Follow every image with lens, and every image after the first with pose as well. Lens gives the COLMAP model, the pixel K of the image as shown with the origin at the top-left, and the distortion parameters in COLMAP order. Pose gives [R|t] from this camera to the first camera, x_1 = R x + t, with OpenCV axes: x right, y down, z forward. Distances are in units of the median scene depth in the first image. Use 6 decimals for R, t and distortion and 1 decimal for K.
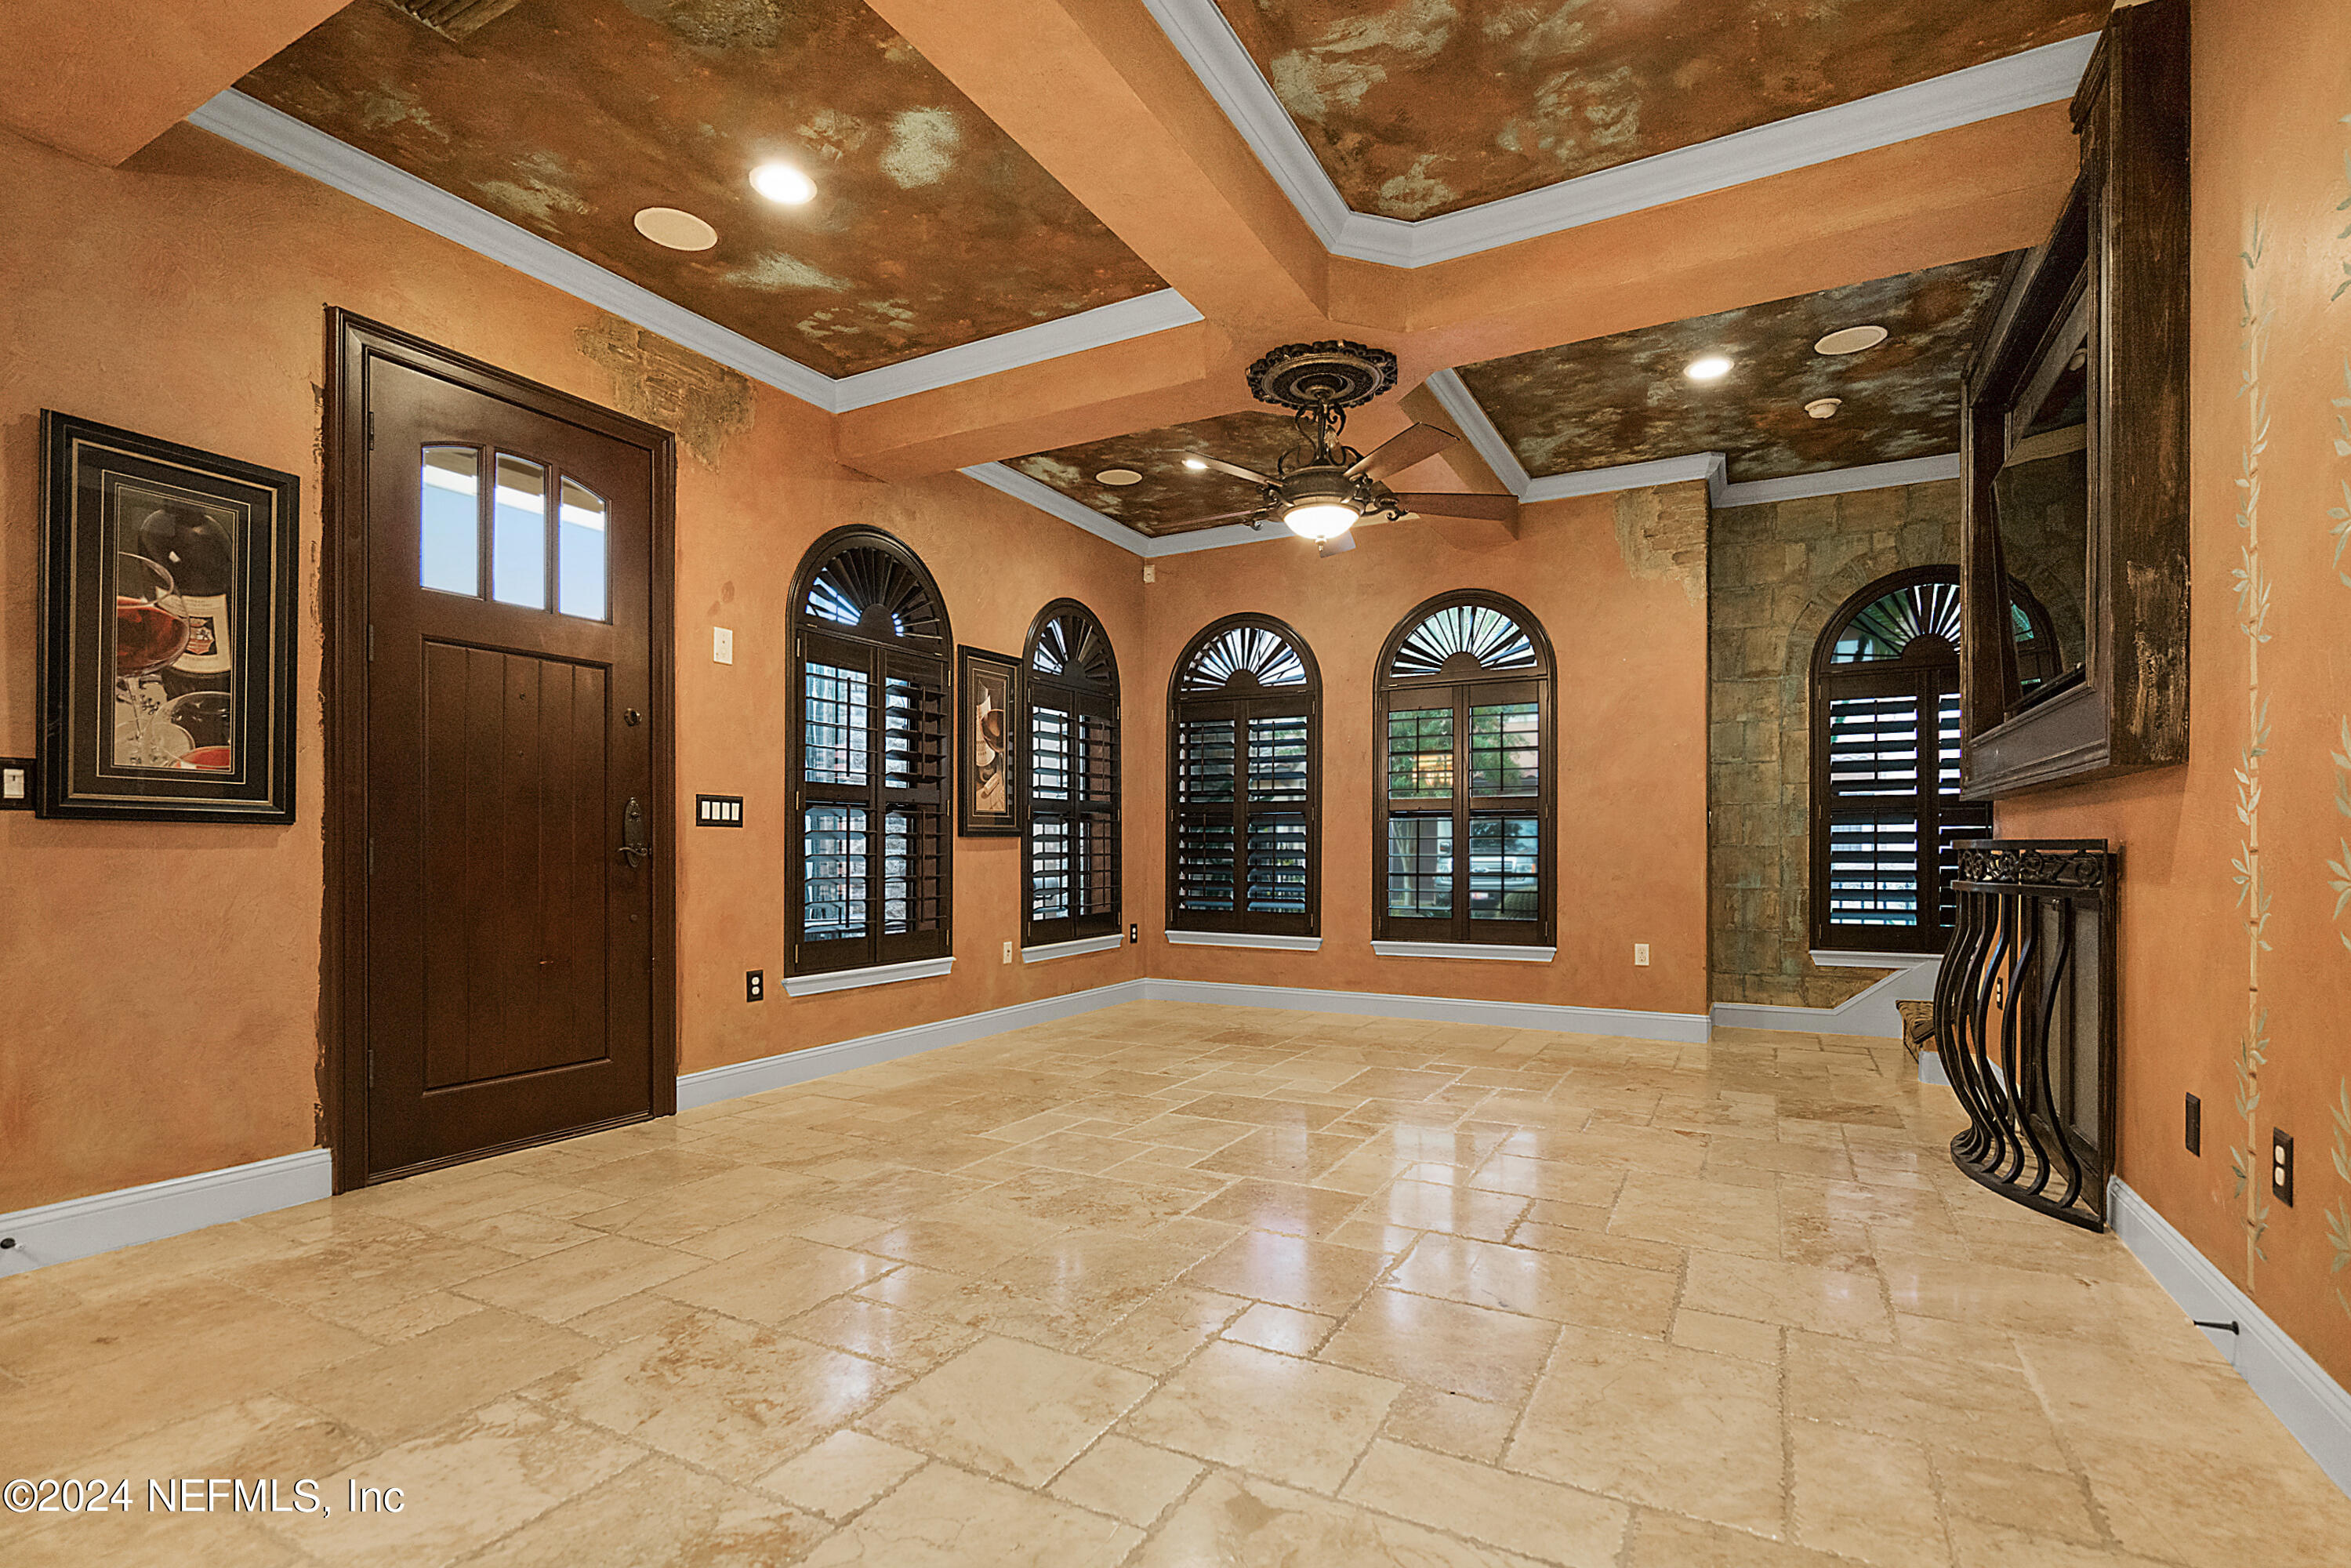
lens RADIAL K [[1113.4, 0, 1178.2], [0, 1113.4, 844.3], [0, 0, 1]] dist [-0.002935, 0.000611]
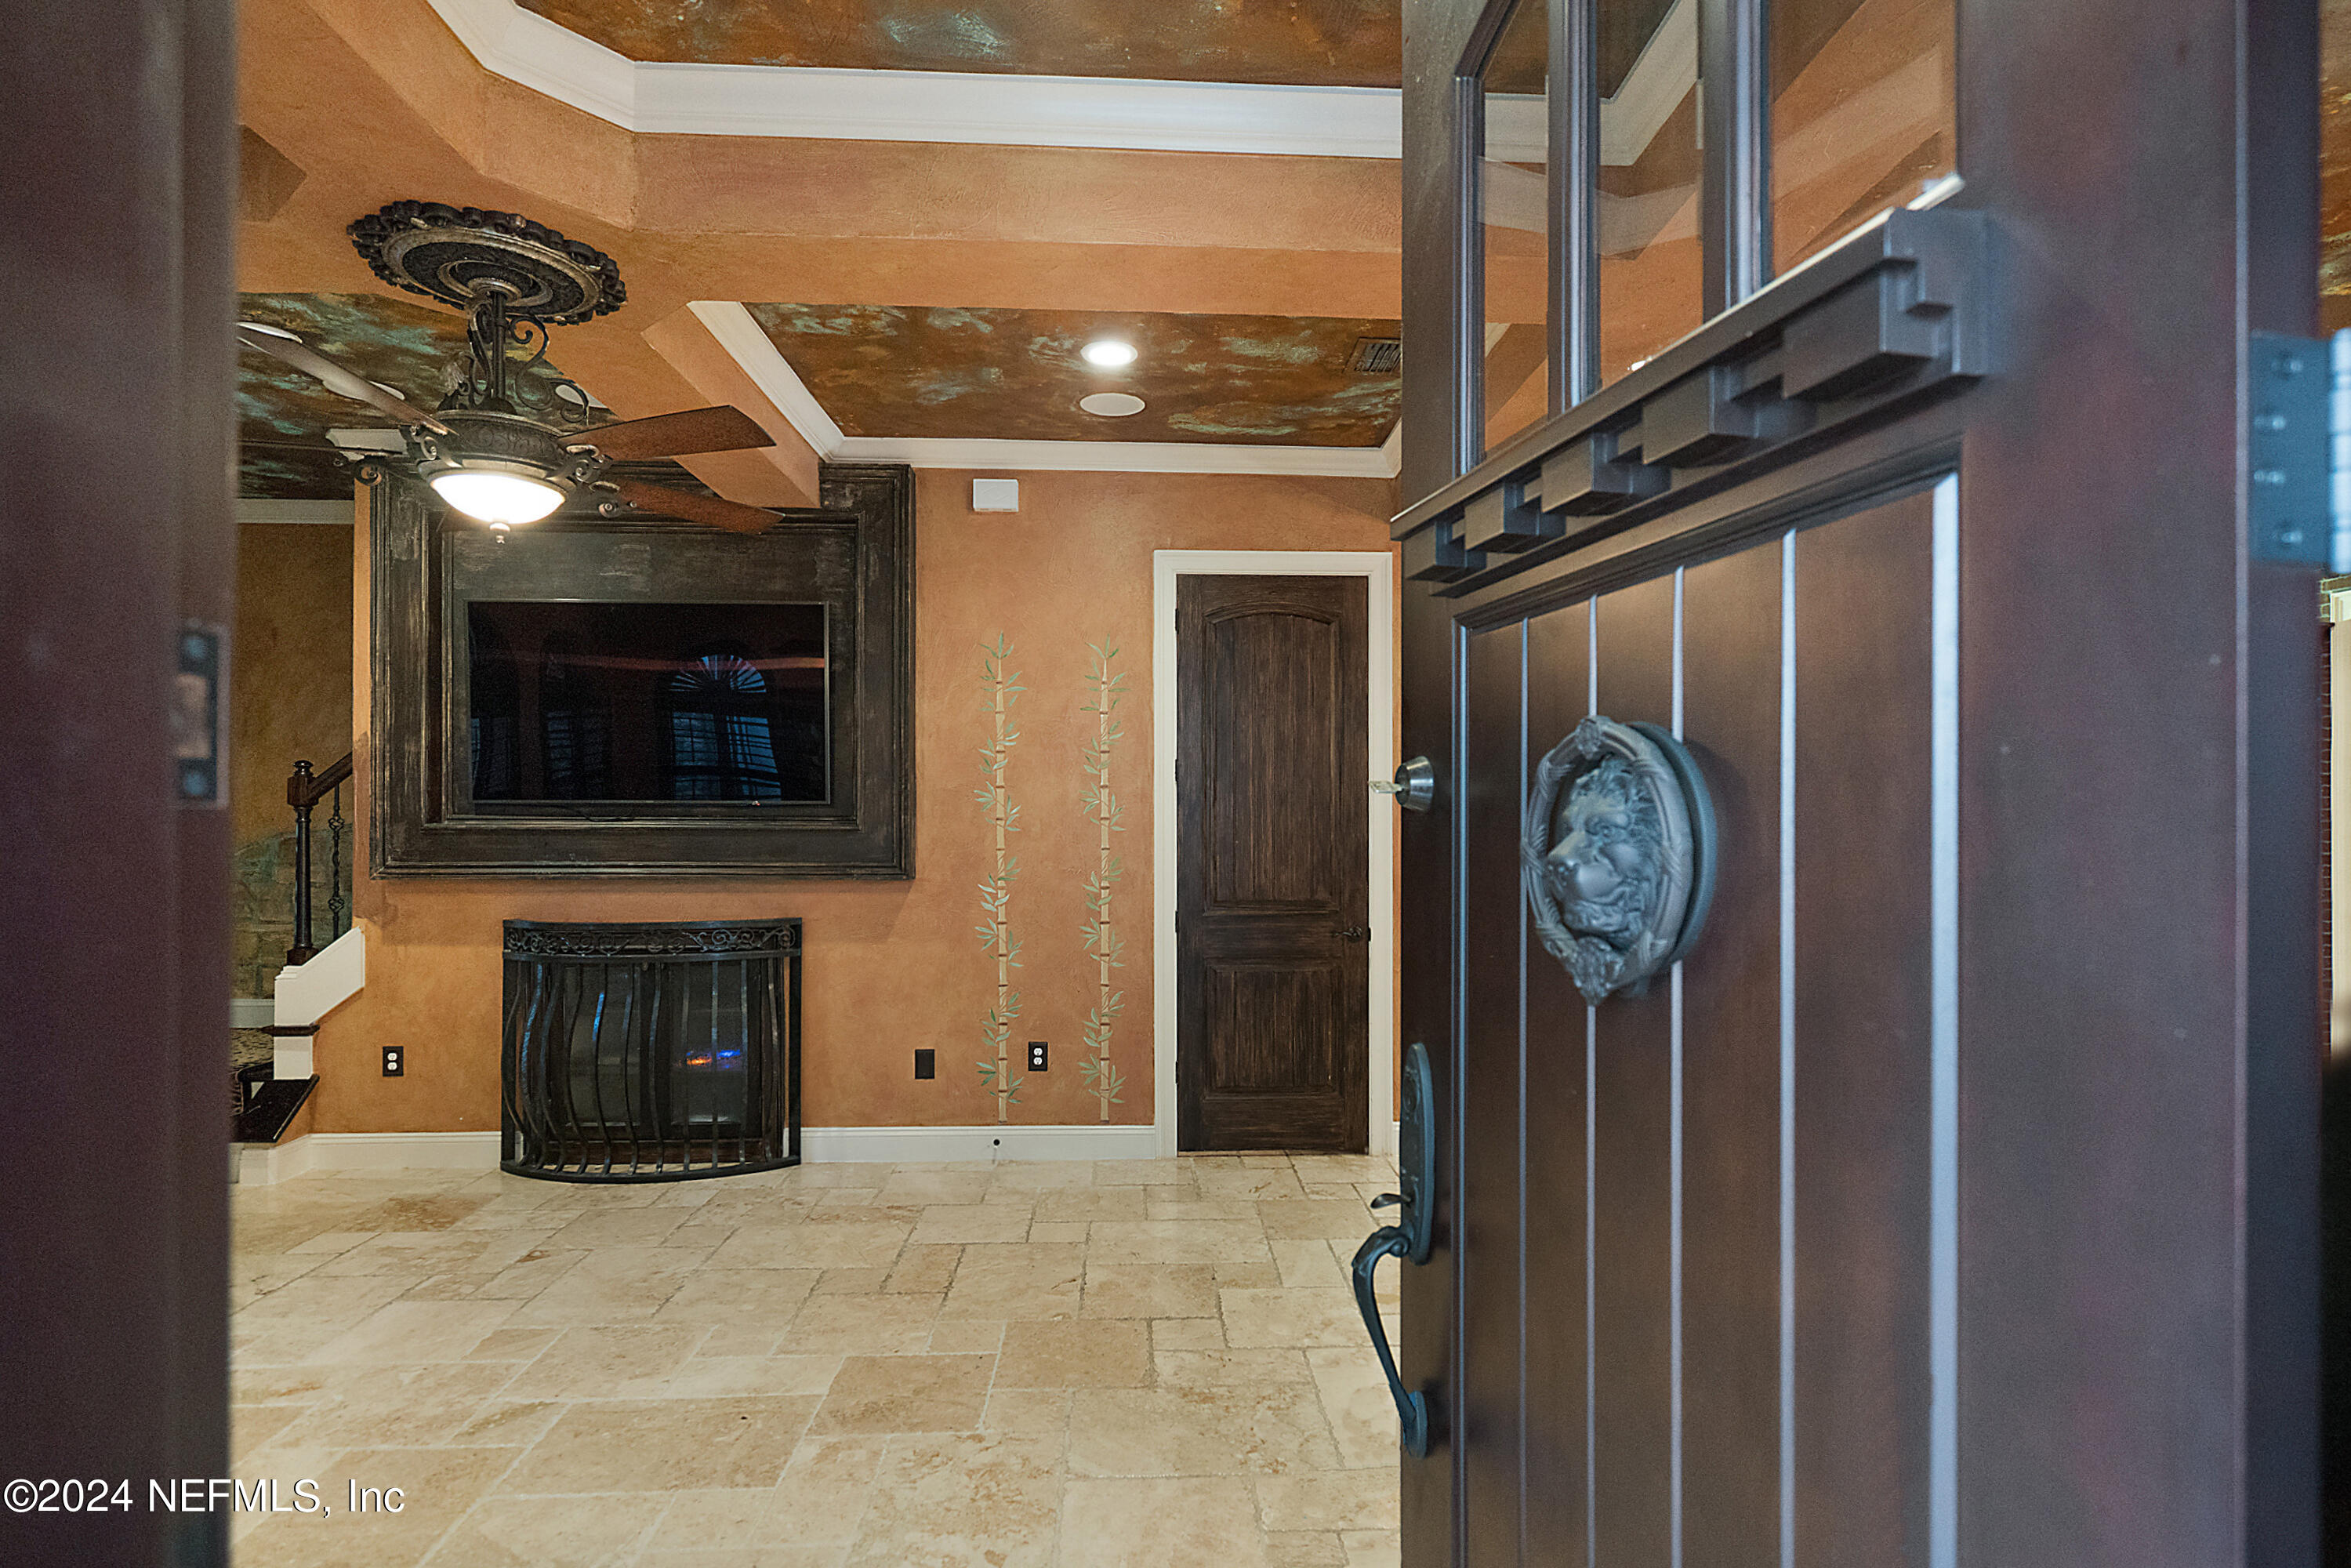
lens RADIAL K [[1194.7, 0, 1177.6], [0, 1194.7, 805.5], [0, 0, 1]] dist [0.001030, -0.000598]
pose [[-0.523395, 0.003807, 0.852082, -0.753866], [-0.006872, 0.999939, -0.008689, -0.127063], [-0.852062, -0.010404, -0.523337, 1.175761]]
